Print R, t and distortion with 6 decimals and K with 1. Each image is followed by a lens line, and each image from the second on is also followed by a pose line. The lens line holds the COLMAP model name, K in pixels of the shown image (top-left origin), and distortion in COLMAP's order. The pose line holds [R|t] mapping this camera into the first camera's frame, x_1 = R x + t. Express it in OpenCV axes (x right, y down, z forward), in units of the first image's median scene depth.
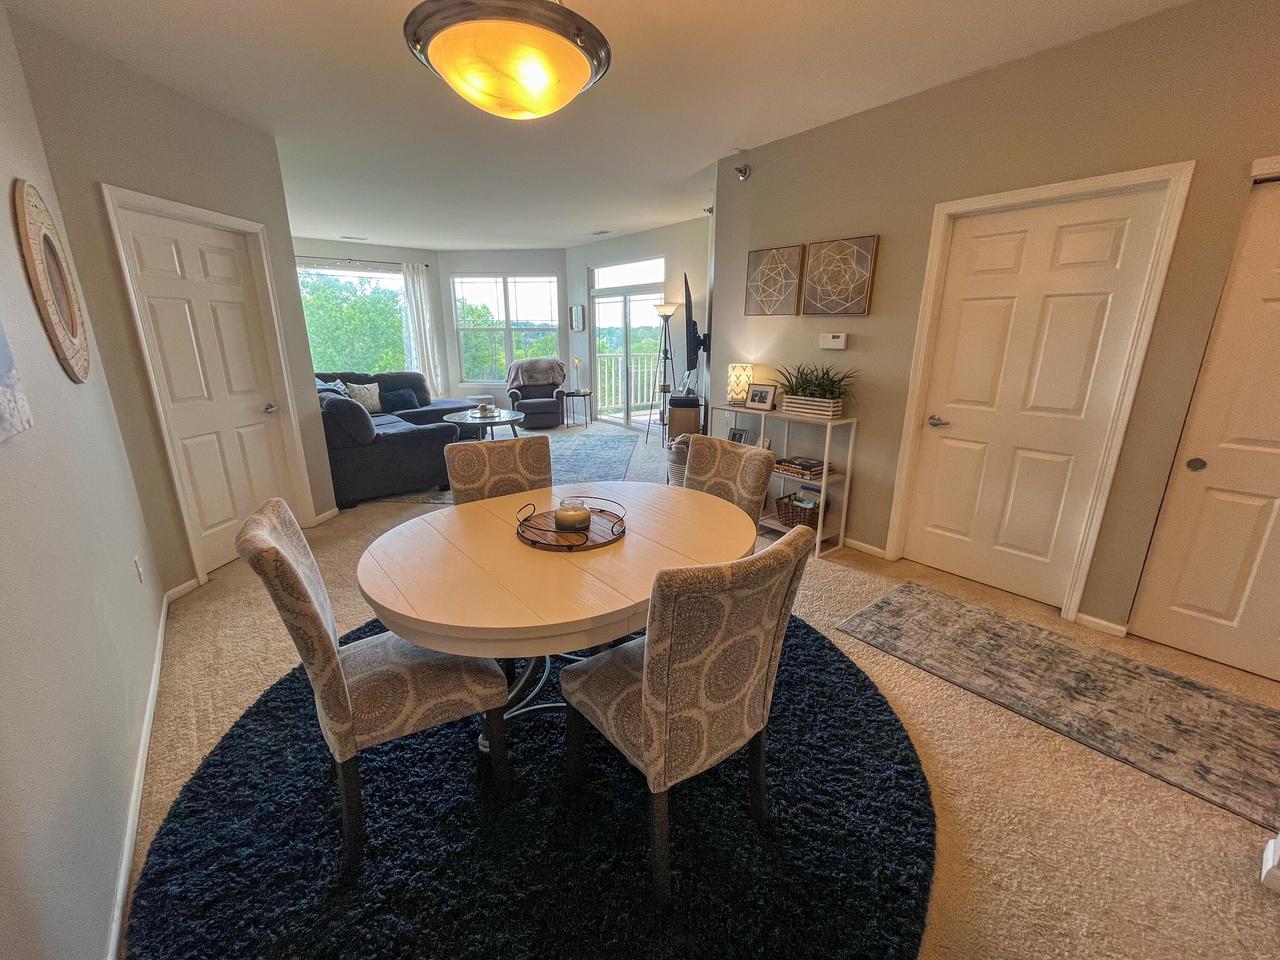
lens RADIAL K [[516.4, 0, 646.3], [0, 516.4, 481.2], [0, 0, 1]] dist [-0.002509, 0.000149]
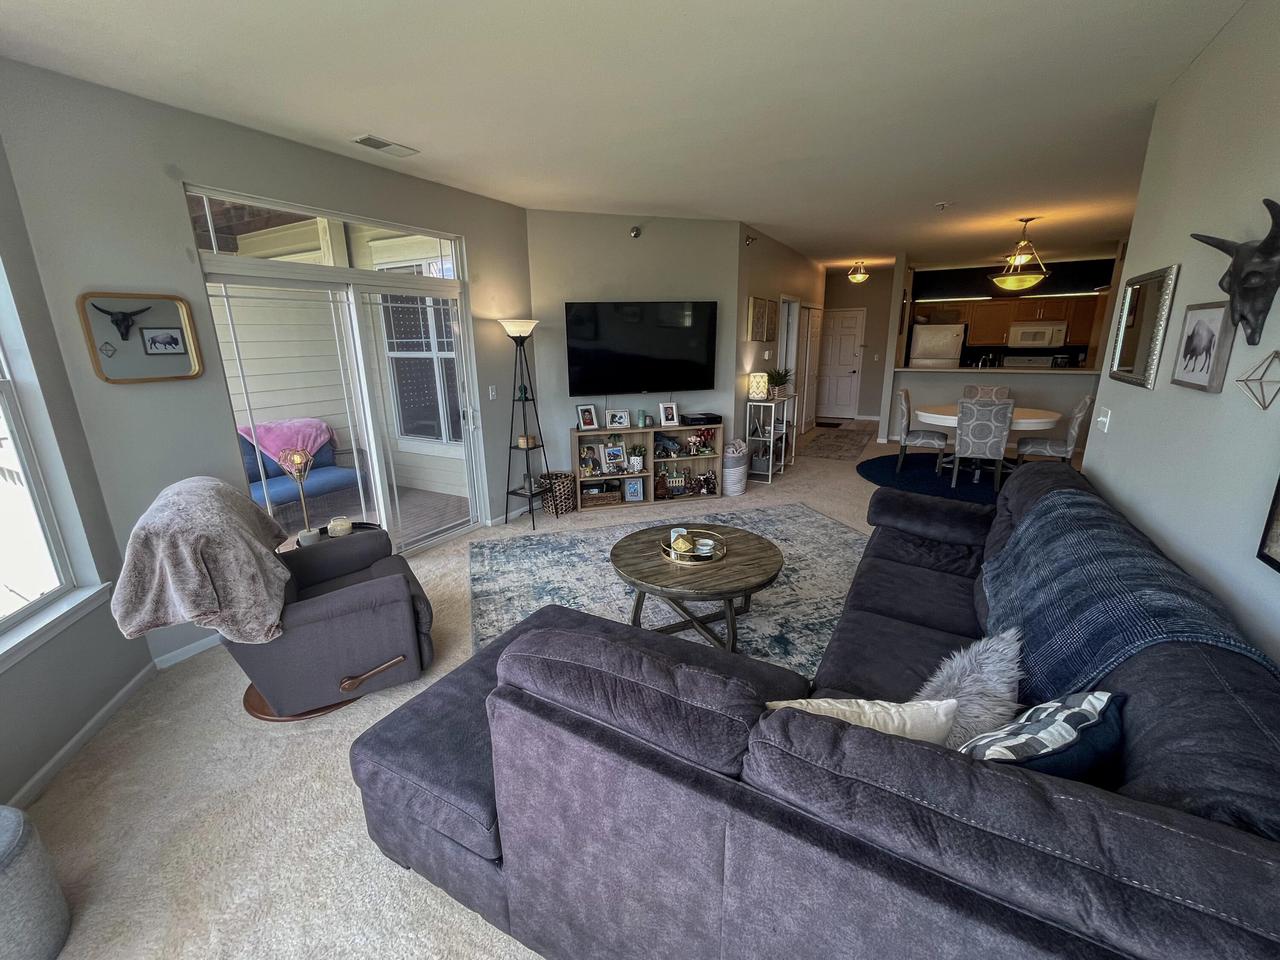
lens RADIAL K [[516.4, 0, 642.3], [0, 516.4, 476.2], [0, 0, 1]] dist [-0.002509, 0.000149]
pose [[-0.362780, -0.238978, 0.900711, -0.530248], [0.269590, 0.898312, 0.346925, -0.275315], [-0.892027, 0.368680, -0.261464, 0.870177]]
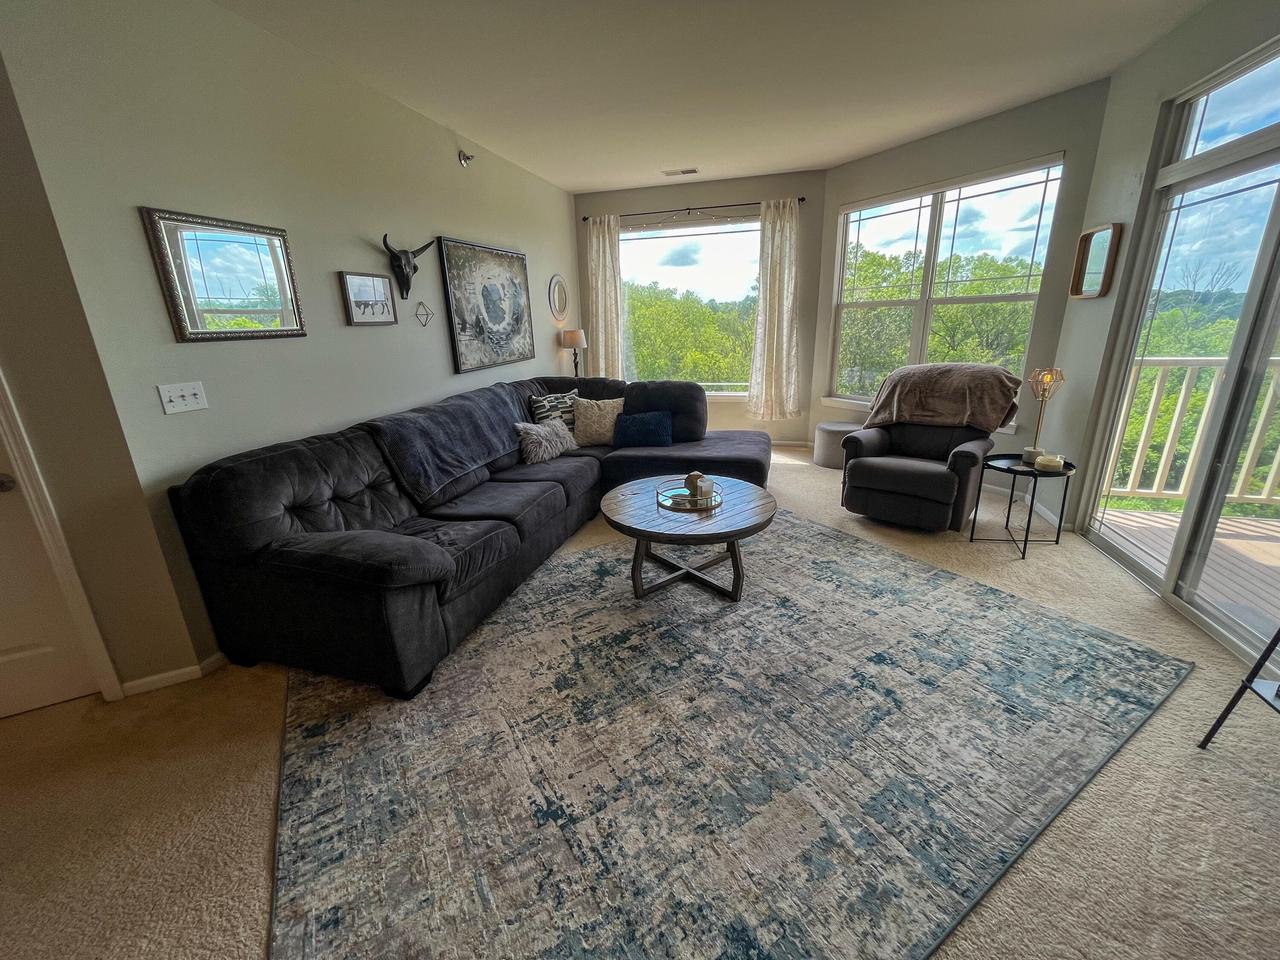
lens RADIAL K [[516.4, 0, 637.7], [0, 516.4, 483.8], [0, 0, 1]] dist [-0.002509, 0.000149]
pose [[0.565140, 0.228505, -0.792718, 0.011626], [-0.196642, 0.970492, 0.139560, -0.149415], [0.801217, 0.077011, 0.593398, 0.533803]]
